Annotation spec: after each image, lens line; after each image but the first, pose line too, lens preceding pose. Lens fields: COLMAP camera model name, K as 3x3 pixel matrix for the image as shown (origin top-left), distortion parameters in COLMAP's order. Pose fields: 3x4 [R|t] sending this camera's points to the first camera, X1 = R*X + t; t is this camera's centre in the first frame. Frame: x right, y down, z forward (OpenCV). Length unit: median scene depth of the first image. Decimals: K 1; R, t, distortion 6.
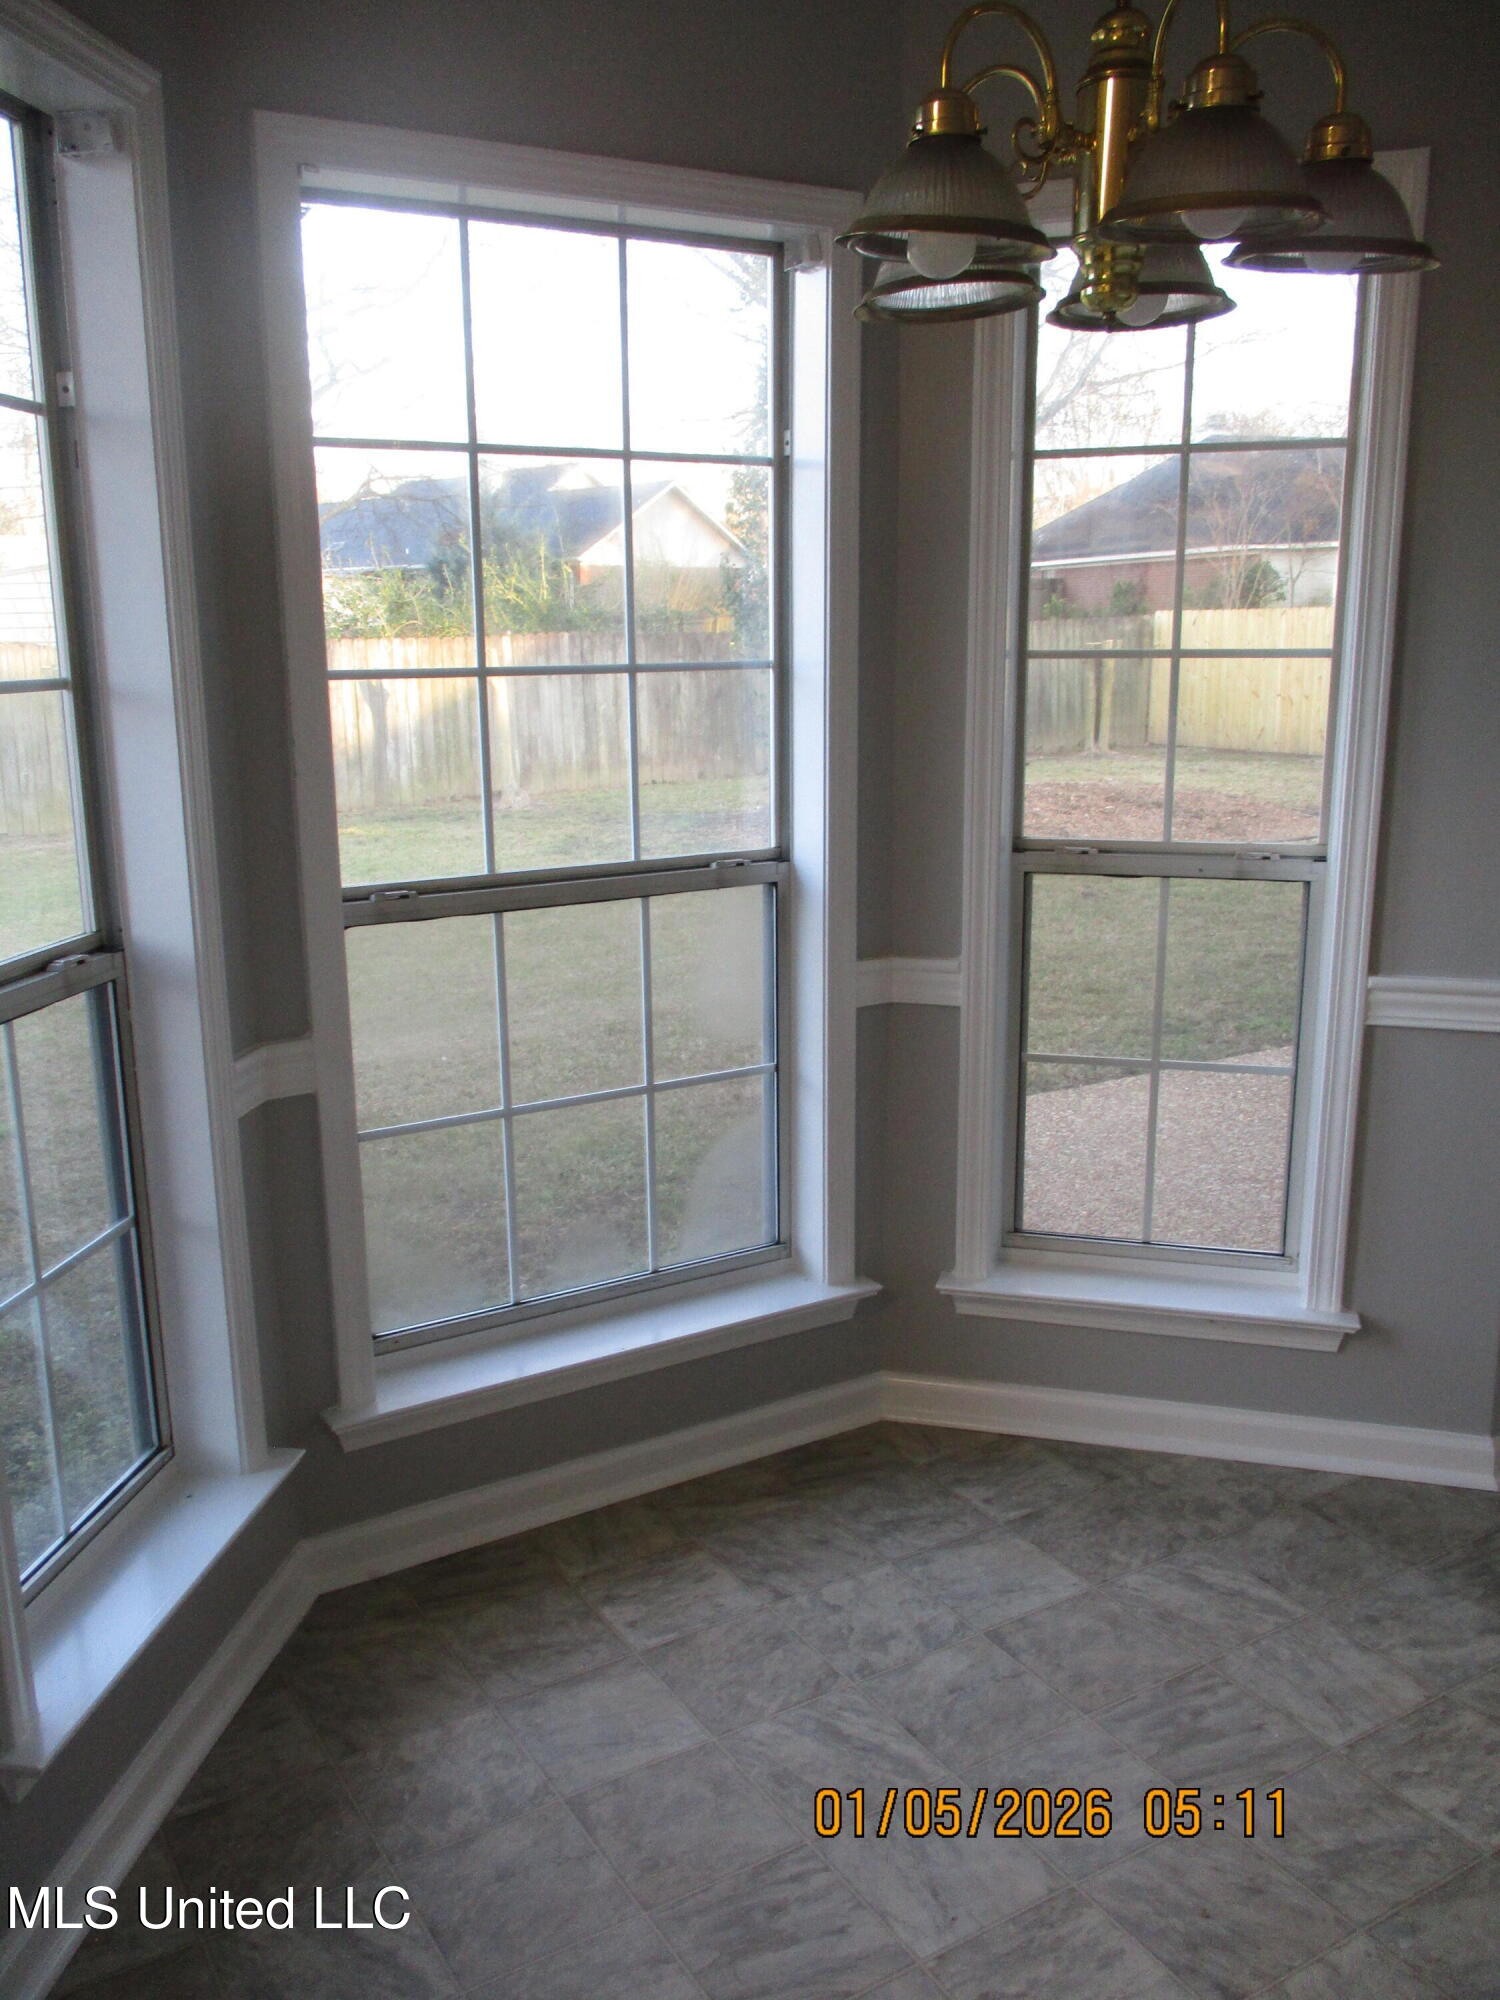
lens RADIAL K [[1653.2, 0, 745.8], [0, 1653.2, 1006.5], [0, 0, 1]] dist [-0.028715, -0.001087]
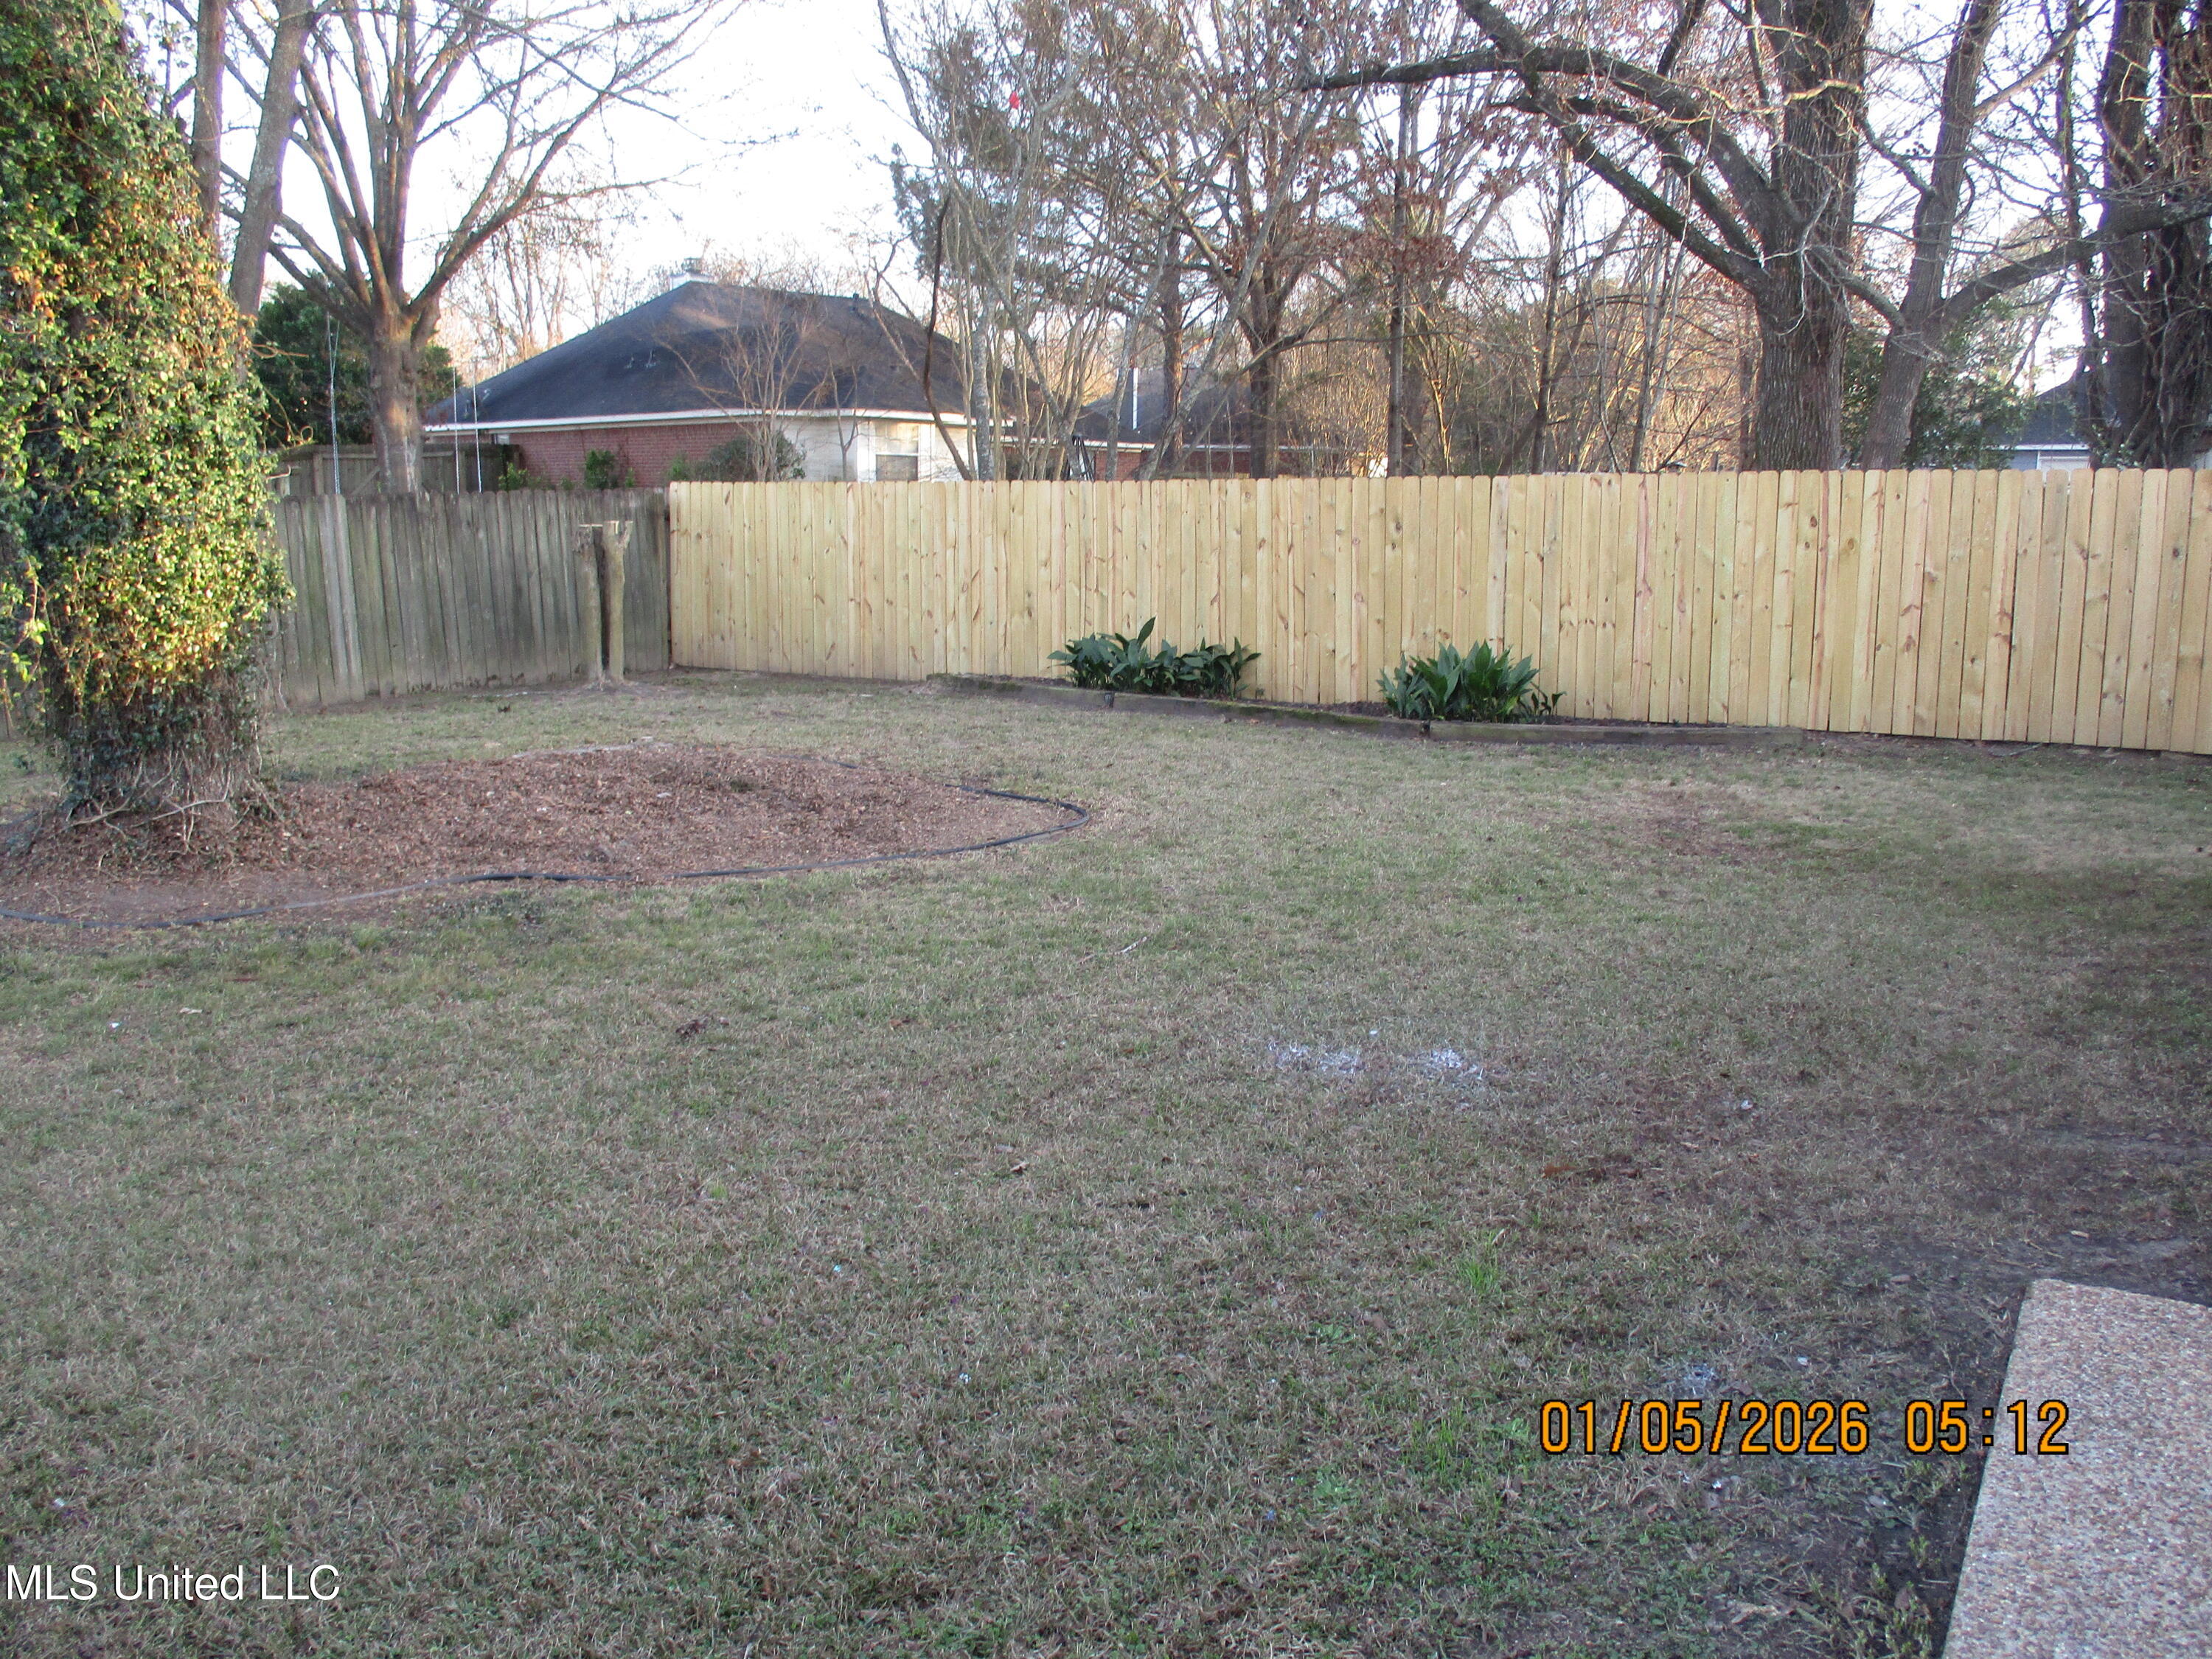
lens RADIAL K [[1828.5, 0, 1113.5], [0, 1828.5, 837.8], [0, 0, 1]] dist [-0.028715, -0.001087]
pose [[0.877141, -0.062414, 0.476159, 0.031266], [0.085315, 0.995999, -0.026607, -0.050299], [-0.472593, 0.063962, 0.878957, 0.230041]]
